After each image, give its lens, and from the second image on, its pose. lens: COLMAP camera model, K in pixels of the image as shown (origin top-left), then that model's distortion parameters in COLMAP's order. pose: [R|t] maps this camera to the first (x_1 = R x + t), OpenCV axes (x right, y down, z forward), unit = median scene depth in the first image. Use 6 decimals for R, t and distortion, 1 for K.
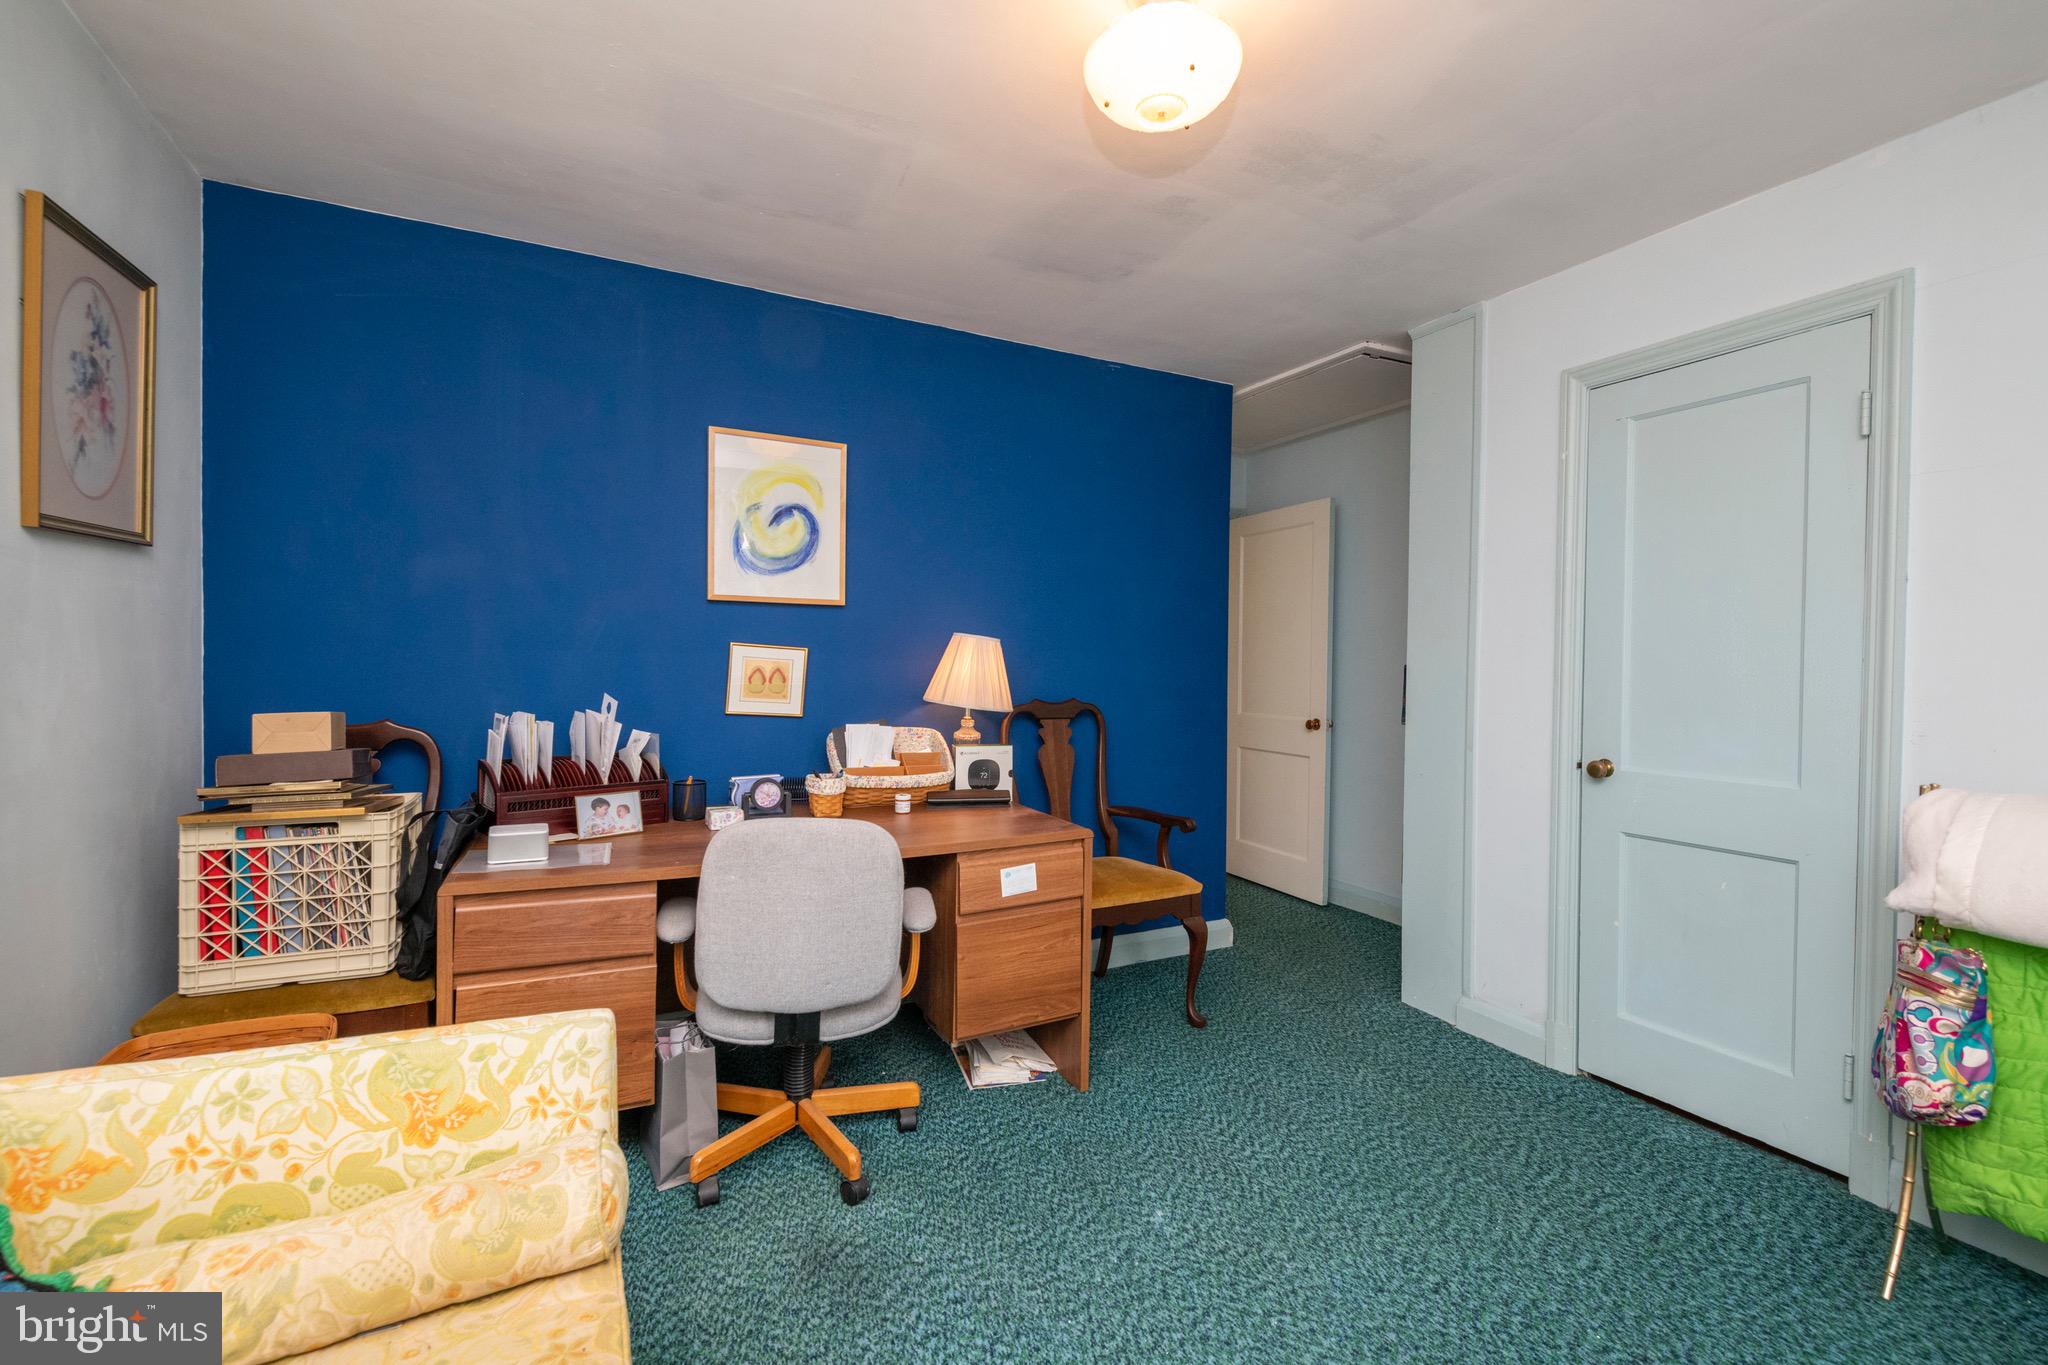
lens RADIAL K [[881.4, 0, 1026.9], [0, 881.4, 677.8], [0, 0, 1]] dist [-0.004835, -0.008295]
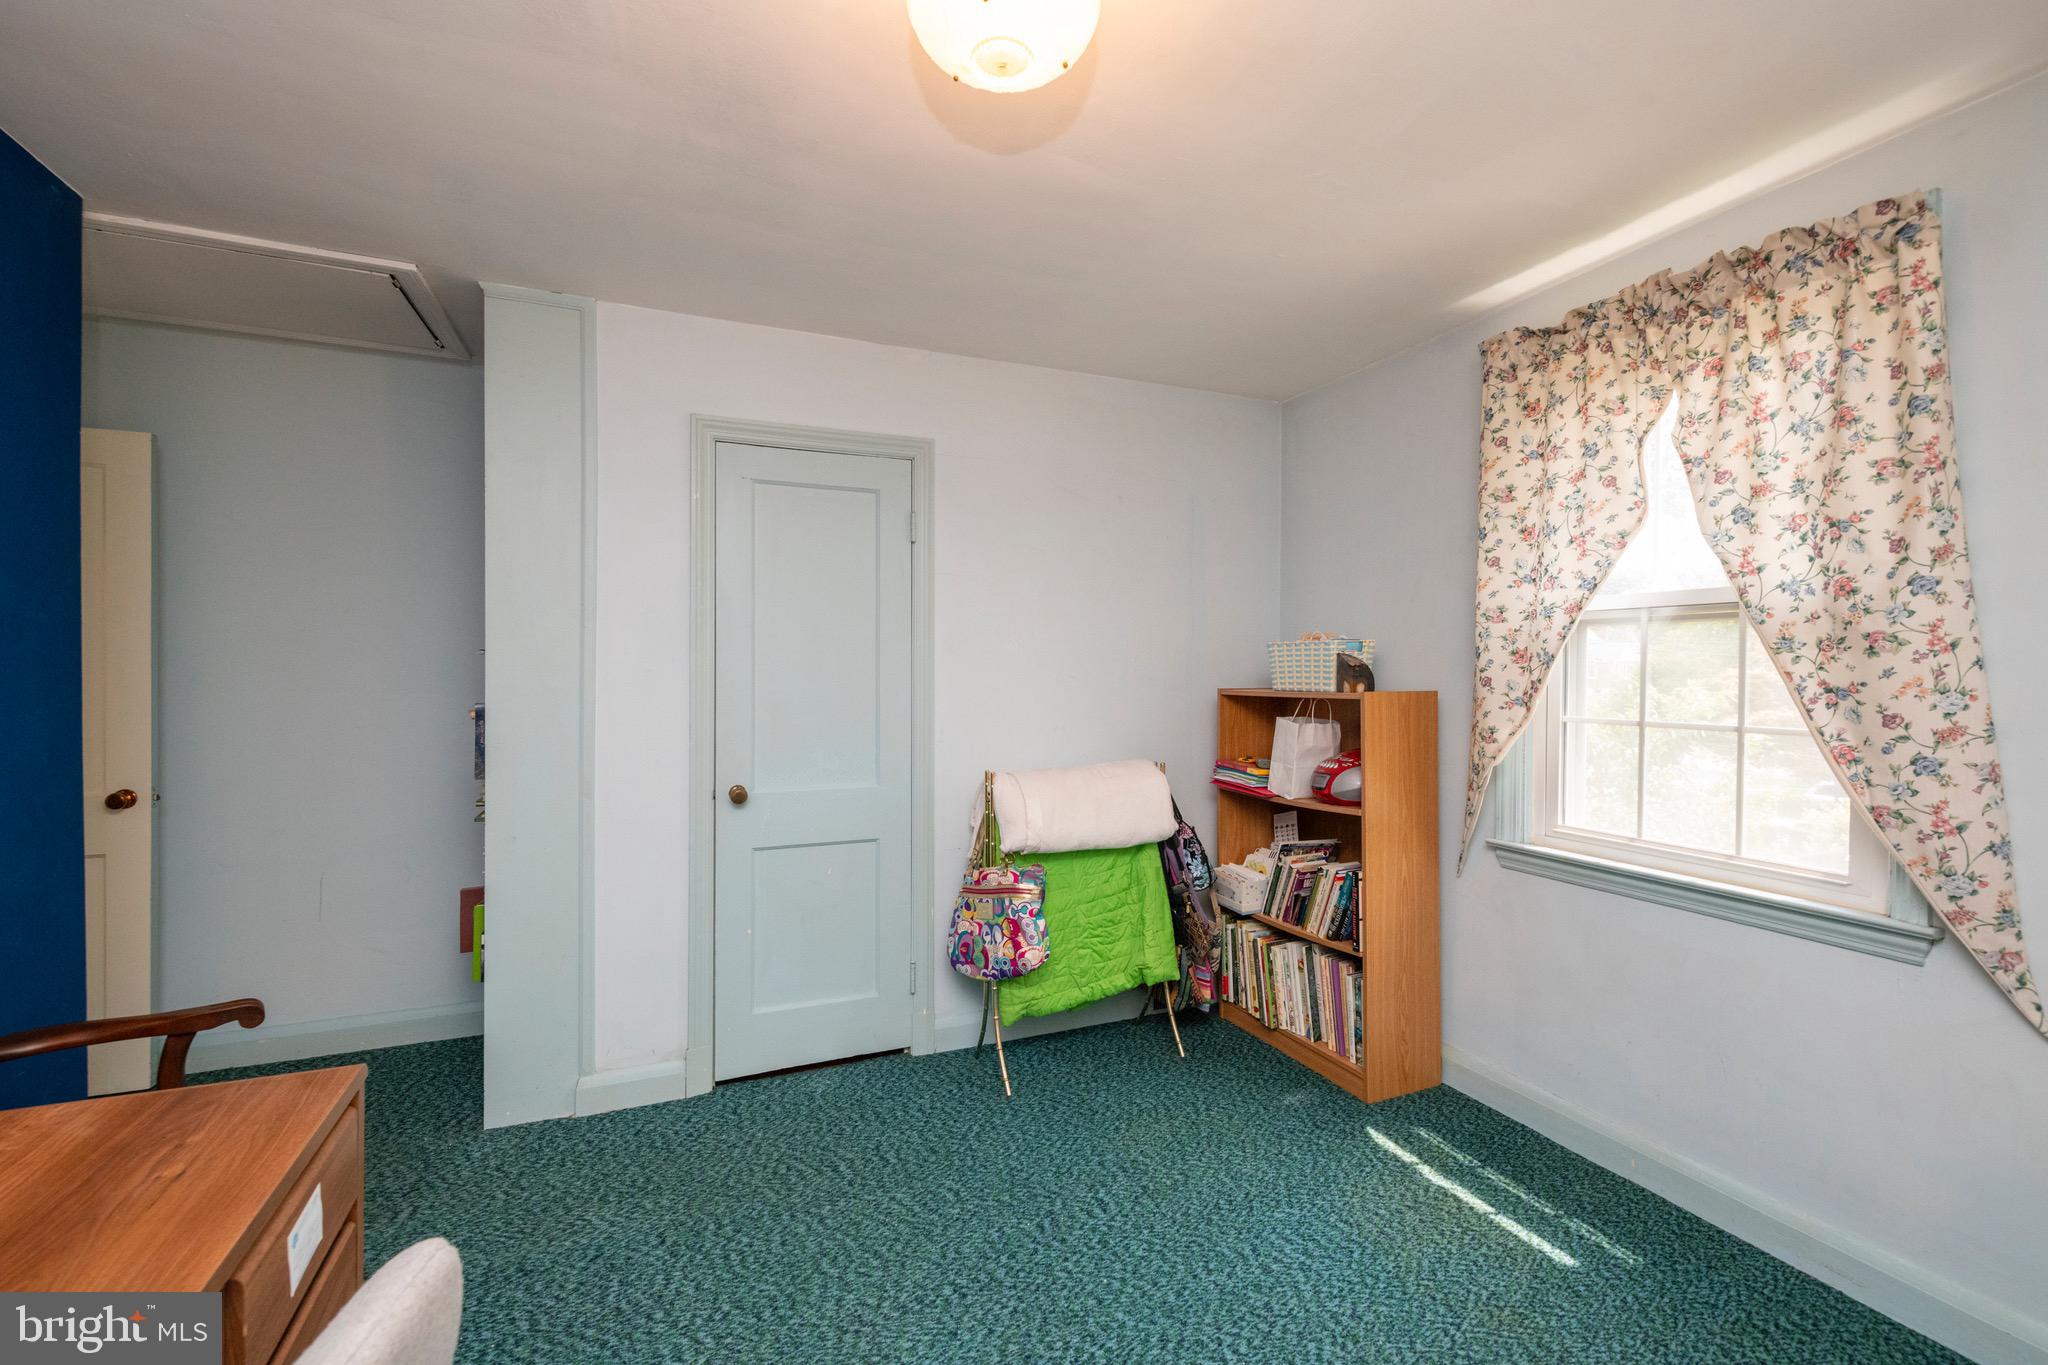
lens RADIAL K [[872.0, 0, 1029.5], [0, 872.0, 678.1], [0, 0, 1]] dist [0.020795, -0.012130]
pose [[0.055959, -0.020660, 0.998219, -0.415243], [0.013762, 0.999707, 0.019919, -0.059314], [-0.998338, 0.012623, 0.056227, 0.585511]]
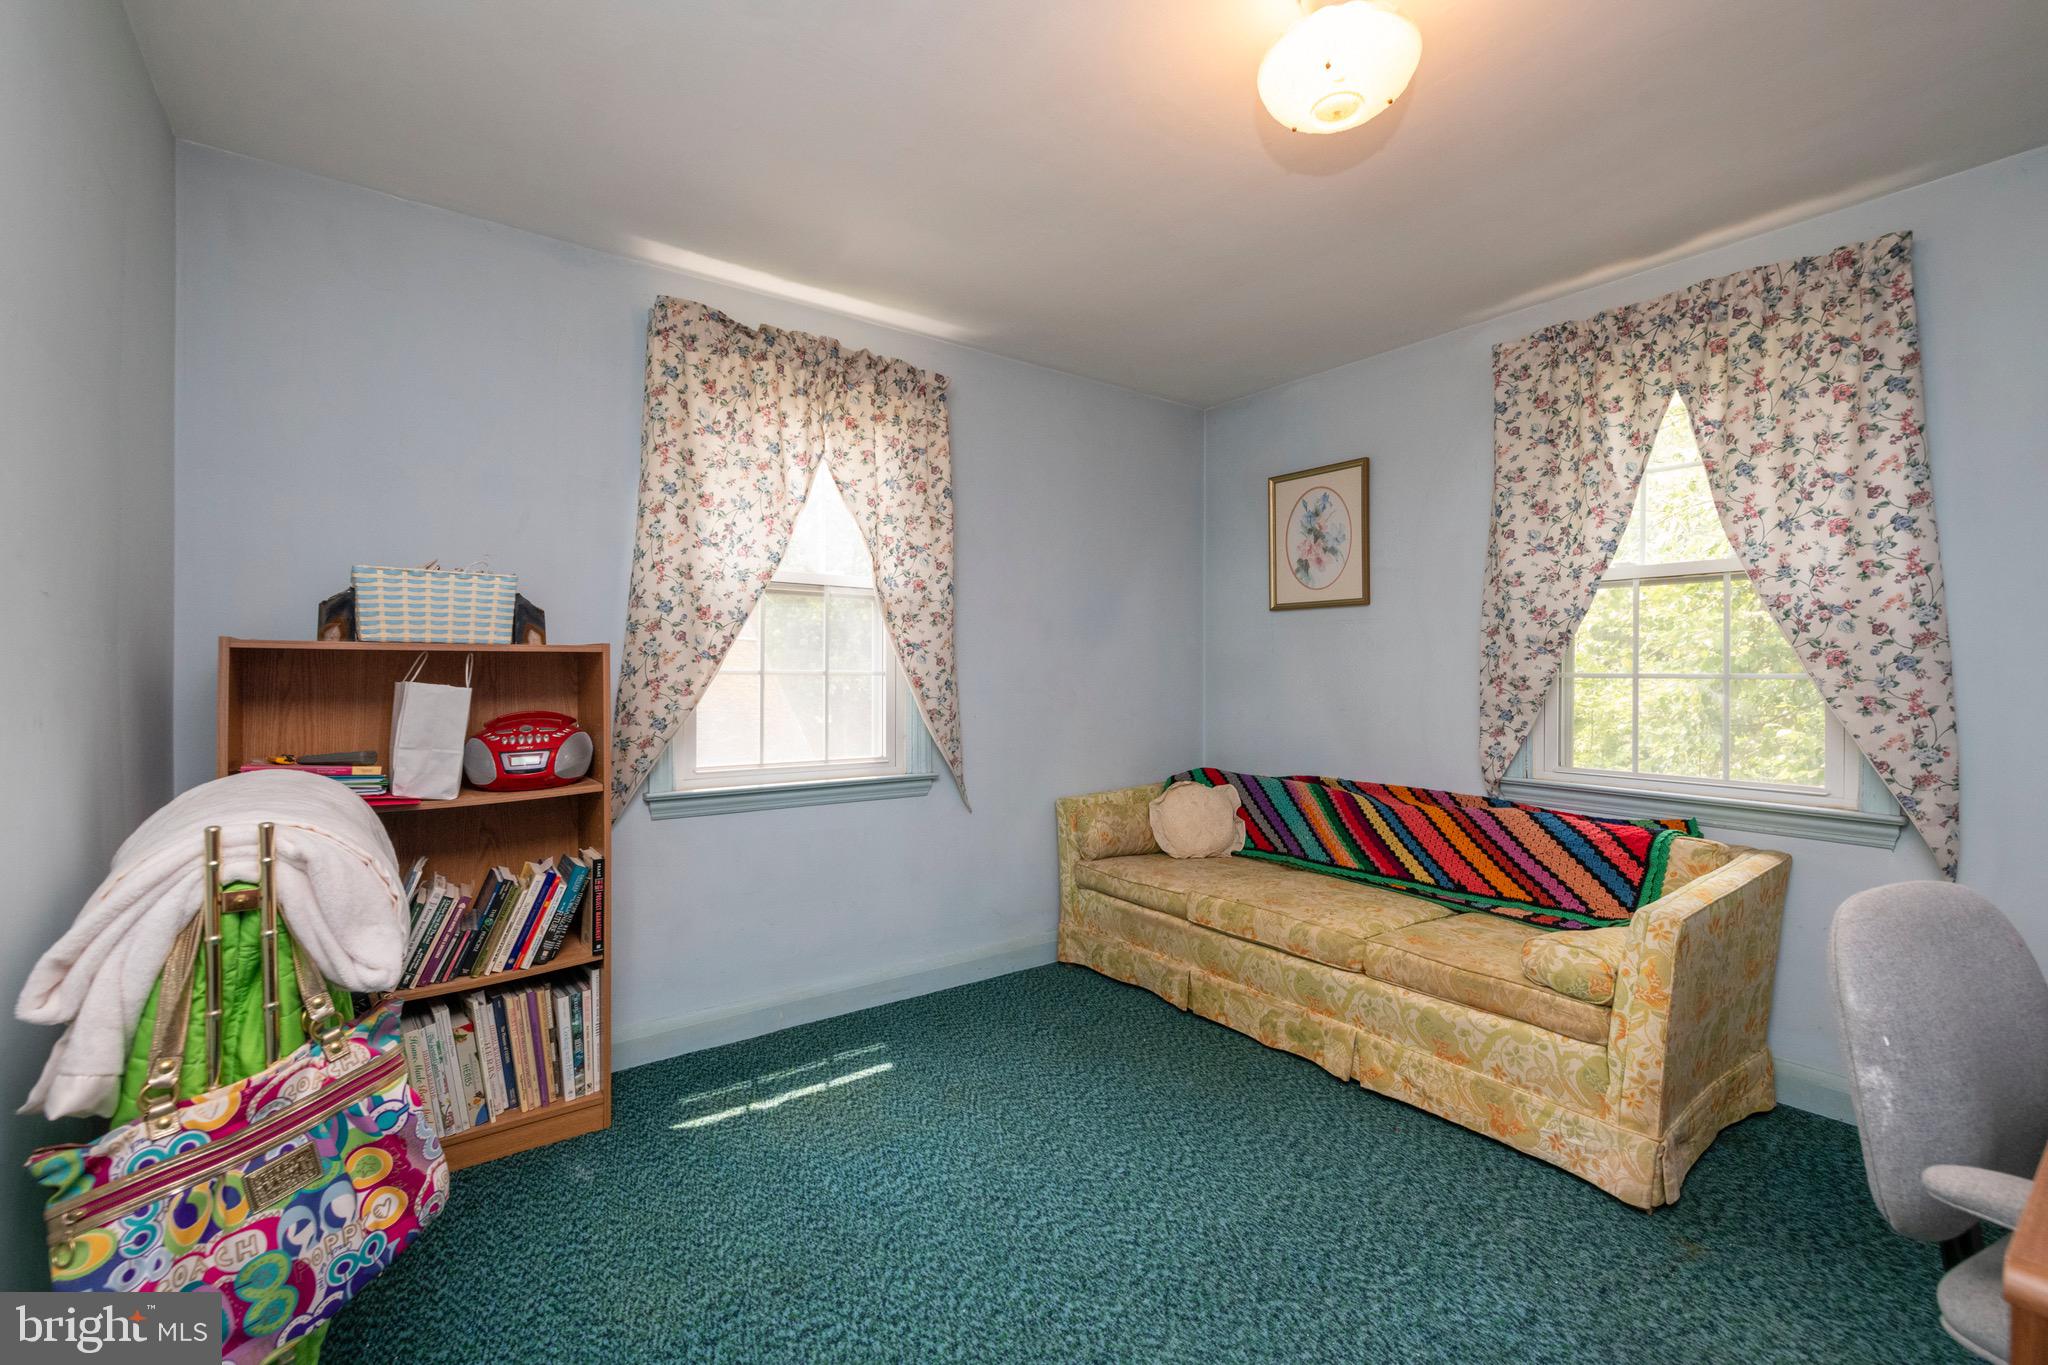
lens RADIAL K [[872.0, 0, 1029.5], [0, 872.0, 678.1], [0, 0, 1]] dist [0.020795, -0.012130]
pose [[-0.983279, -0.015024, -0.181483, 0.437527], [-0.018561, 0.999669, 0.017805, -0.001750], [0.181155, 0.020876, -0.983233, 1.226975]]
